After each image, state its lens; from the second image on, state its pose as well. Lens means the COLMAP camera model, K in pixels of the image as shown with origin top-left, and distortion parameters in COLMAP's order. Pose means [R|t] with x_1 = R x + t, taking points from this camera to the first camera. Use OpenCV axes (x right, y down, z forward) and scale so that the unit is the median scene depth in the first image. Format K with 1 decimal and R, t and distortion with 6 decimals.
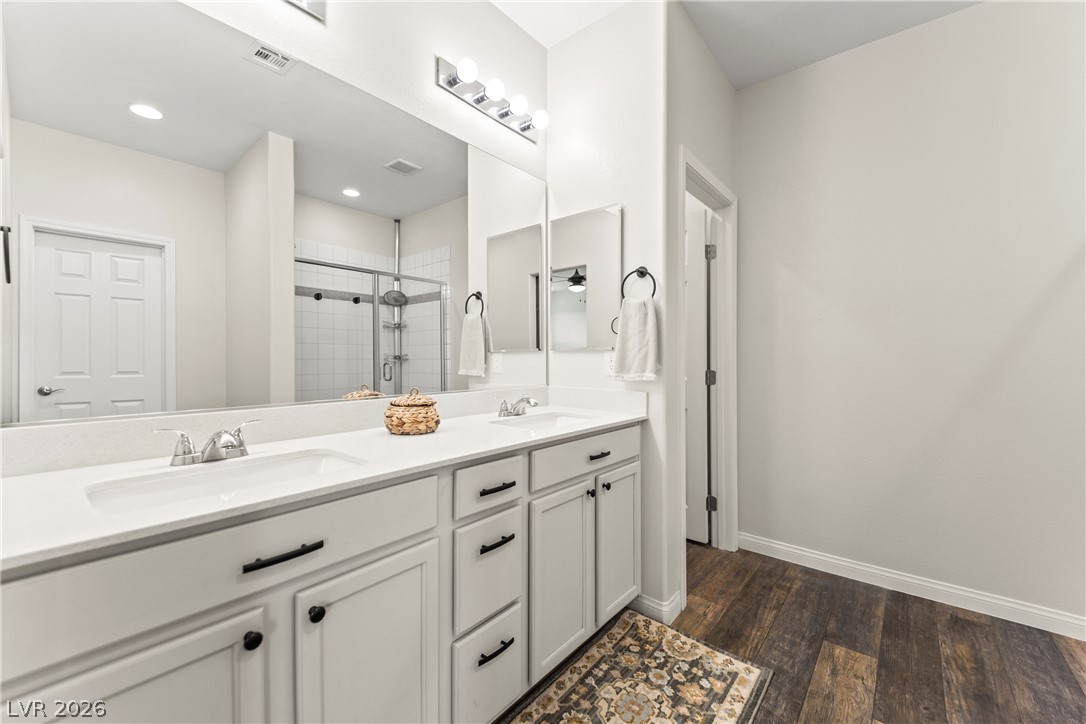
lens RADIAL K [[434.0, 0, 538.3], [0, 434.0, 357.8], [0, 0, 1]] dist [0.028967, -0.015691]
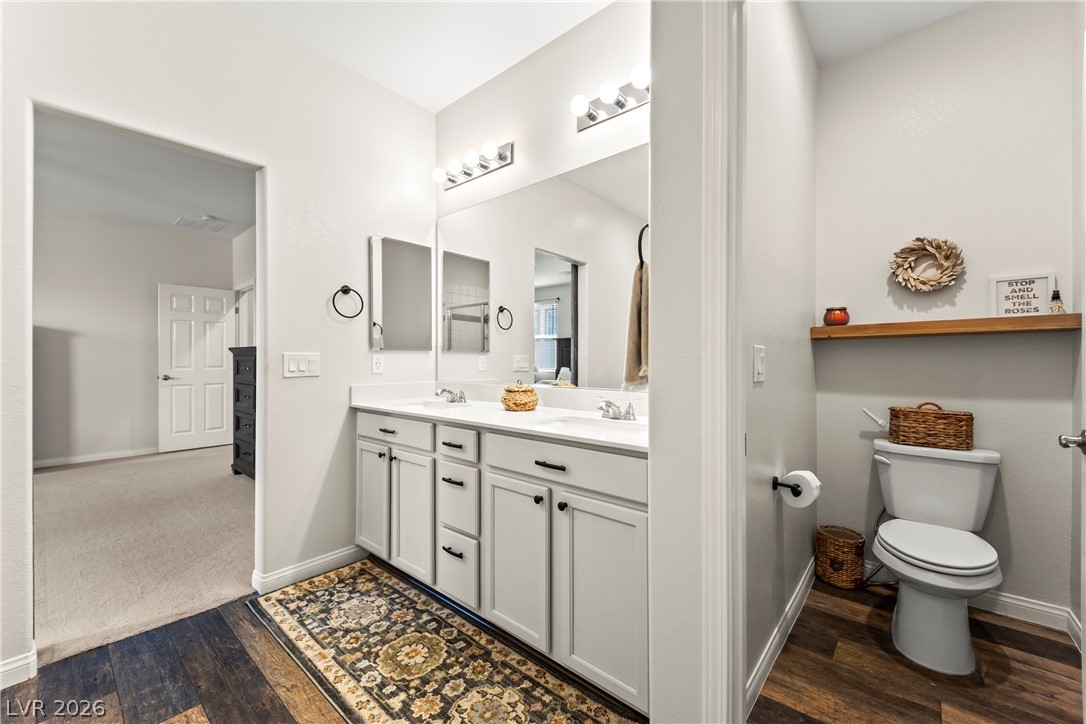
lens RADIAL K [[434.0, 0, 538.3], [0, 434.0, 357.8], [0, 0, 1]] dist [0.028967, -0.015691]
pose [[-0.014772, 0.000442, -0.999891, 1.140427], [0.001369, 0.999999, 0.000422, -0.002078], [0.999890, -0.001362, -0.014772, 1.070802]]
